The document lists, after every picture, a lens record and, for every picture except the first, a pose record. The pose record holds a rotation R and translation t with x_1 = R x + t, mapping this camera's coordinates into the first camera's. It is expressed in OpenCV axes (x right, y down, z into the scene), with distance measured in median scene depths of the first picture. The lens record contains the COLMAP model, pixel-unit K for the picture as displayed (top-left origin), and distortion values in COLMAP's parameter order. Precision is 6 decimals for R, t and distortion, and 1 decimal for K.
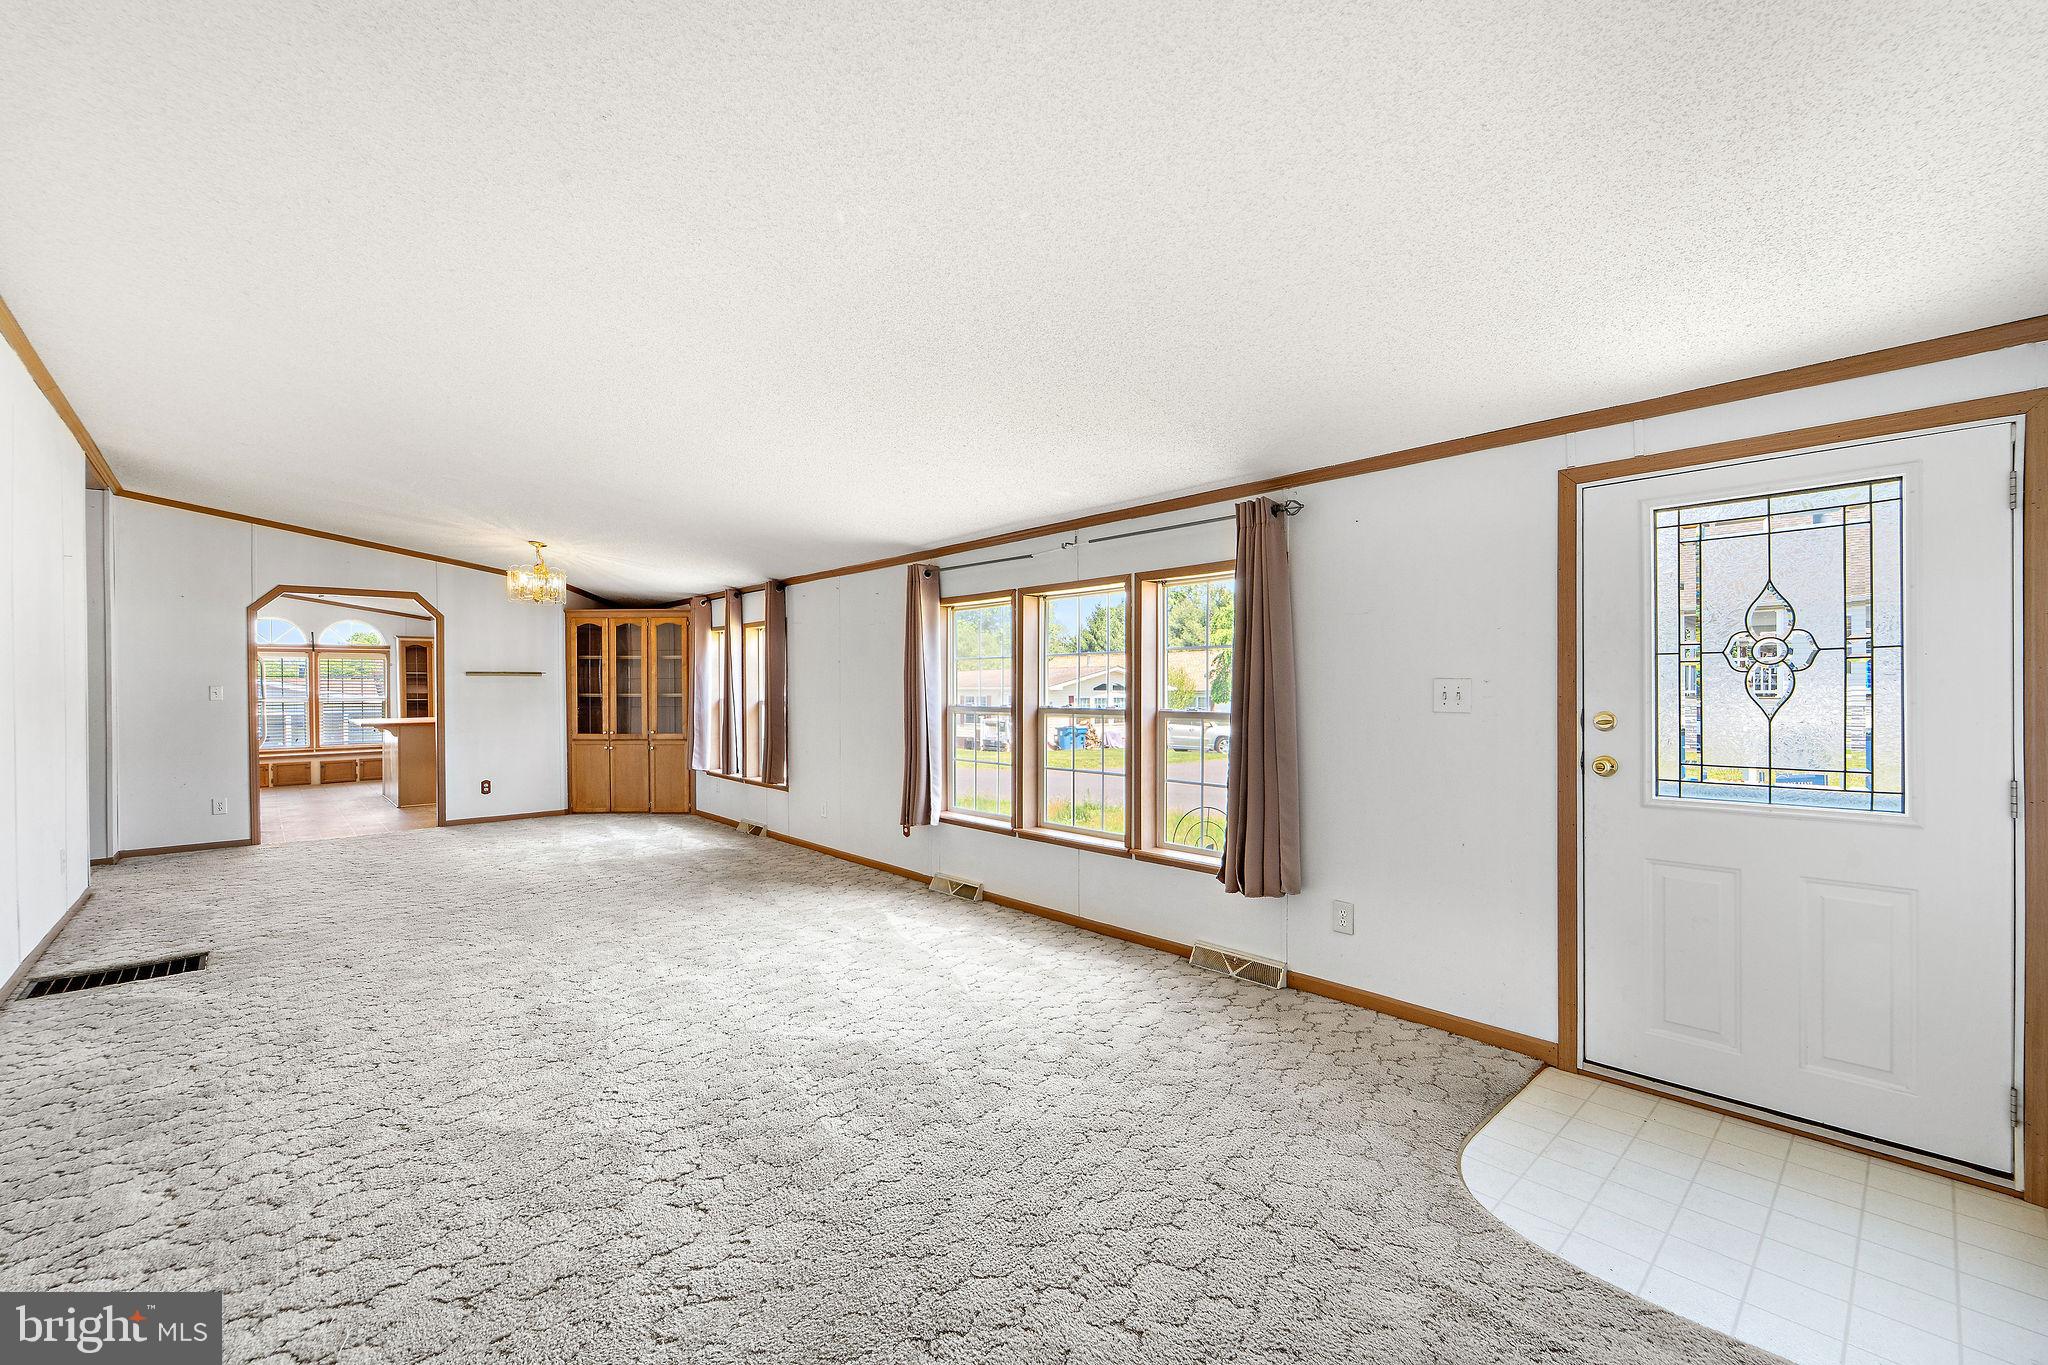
lens RADIAL K [[837.6, 0, 1024.0], [0, 837.6, 682.5], [0, 0, 1]] dist [0.000113, -0.003781]
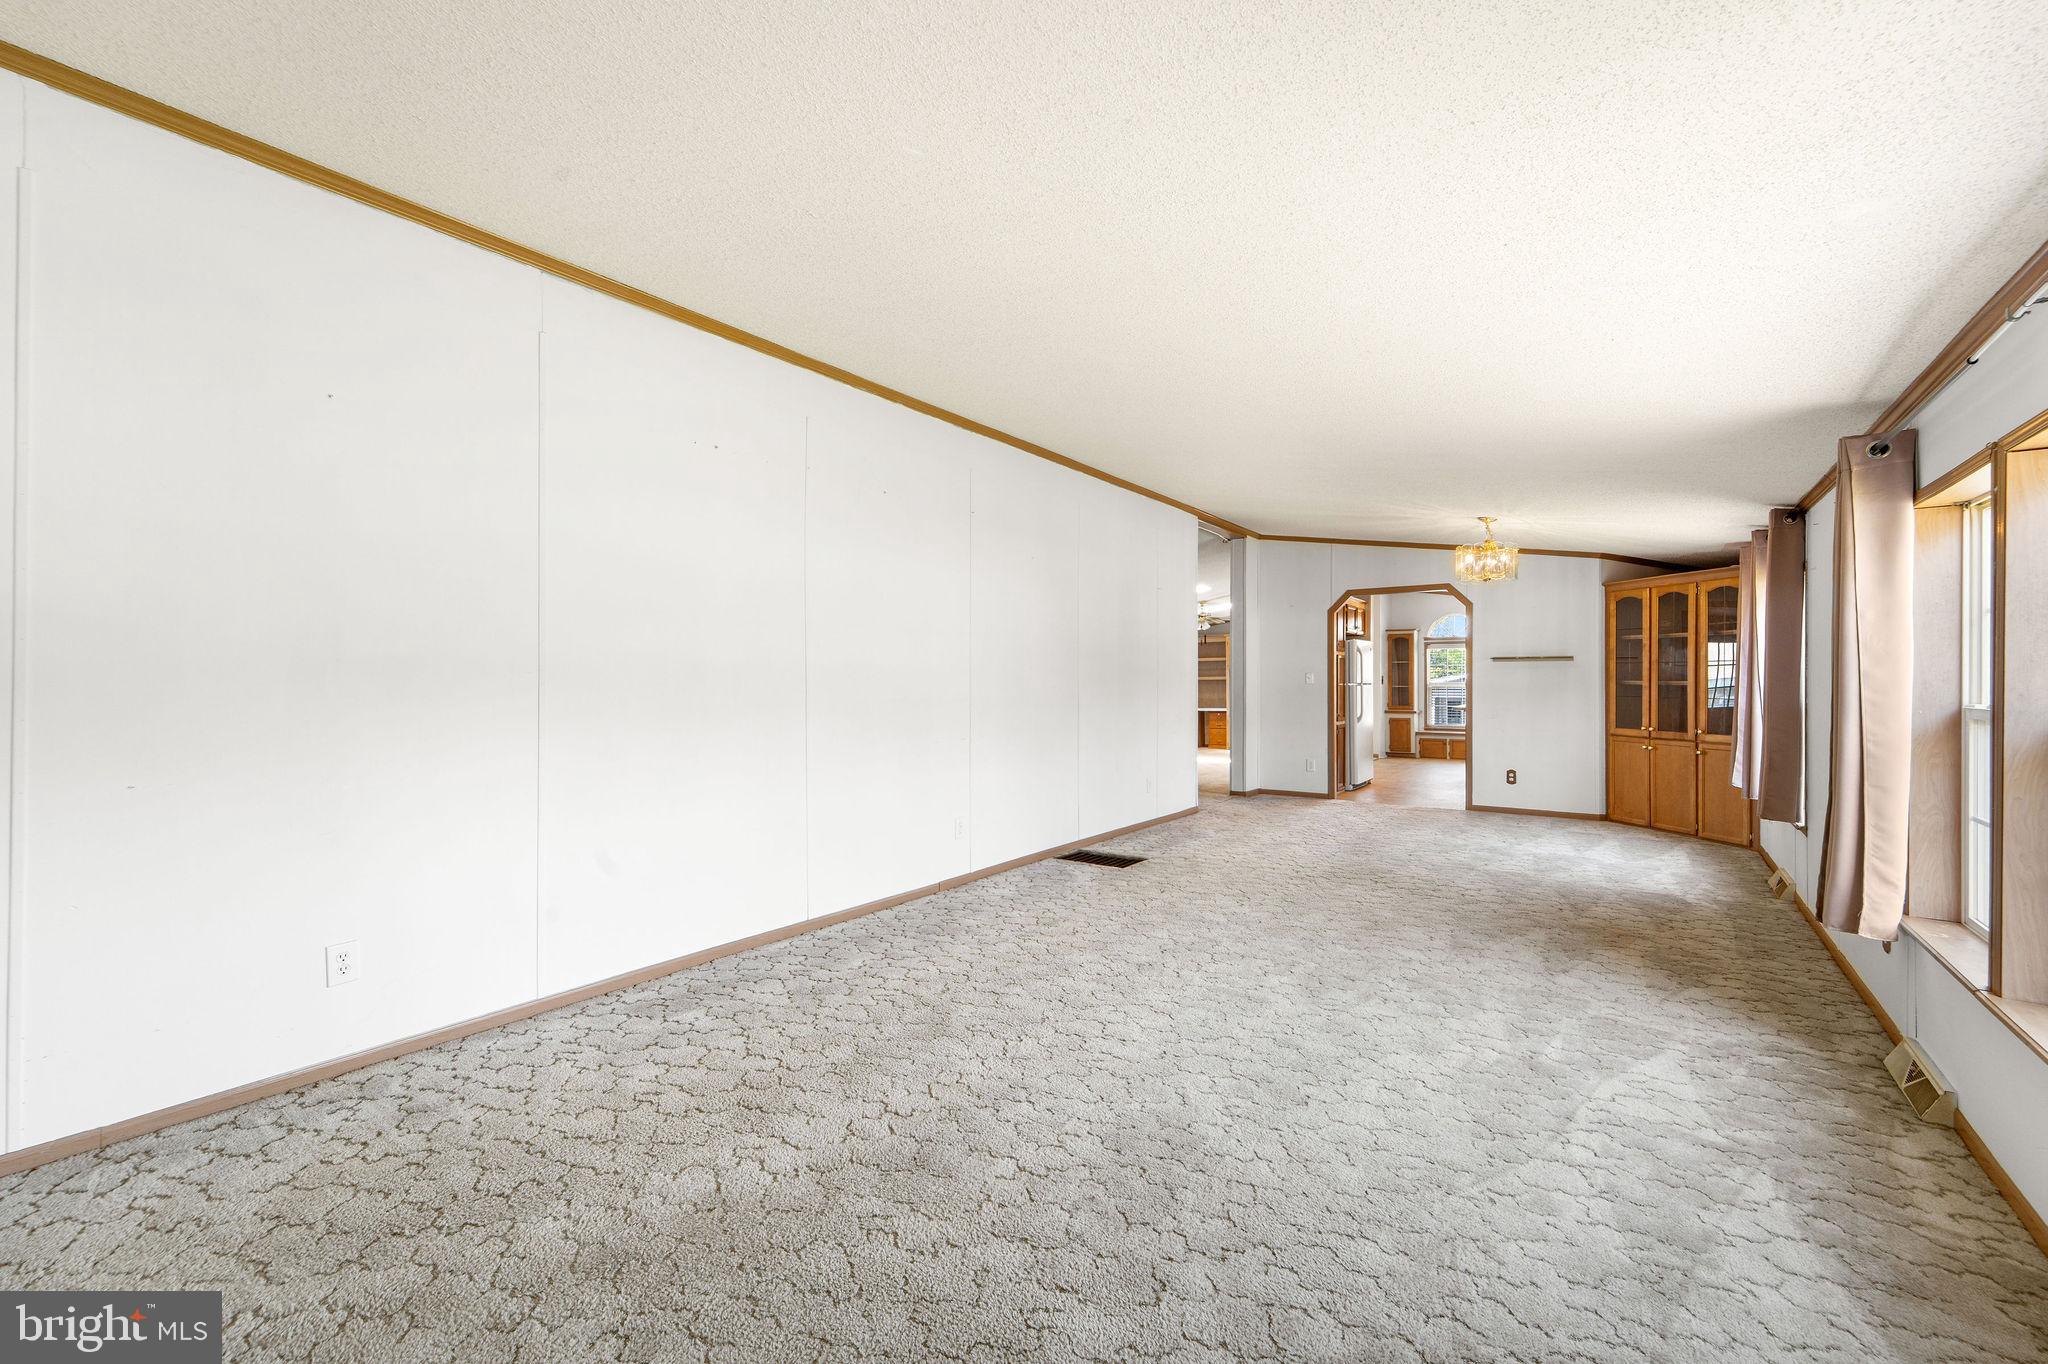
lens RADIAL K [[837.6, 0, 1024.0], [0, 837.6, 682.0], [0, 0, 1]] dist [0.000113, -0.003781]
pose [[0.198426, 0.007469, -0.980087, 0.319271], [0.006356, 0.999940, 0.008907, 0.006017], [0.980095, -0.007997, 0.198367, 0.434186]]
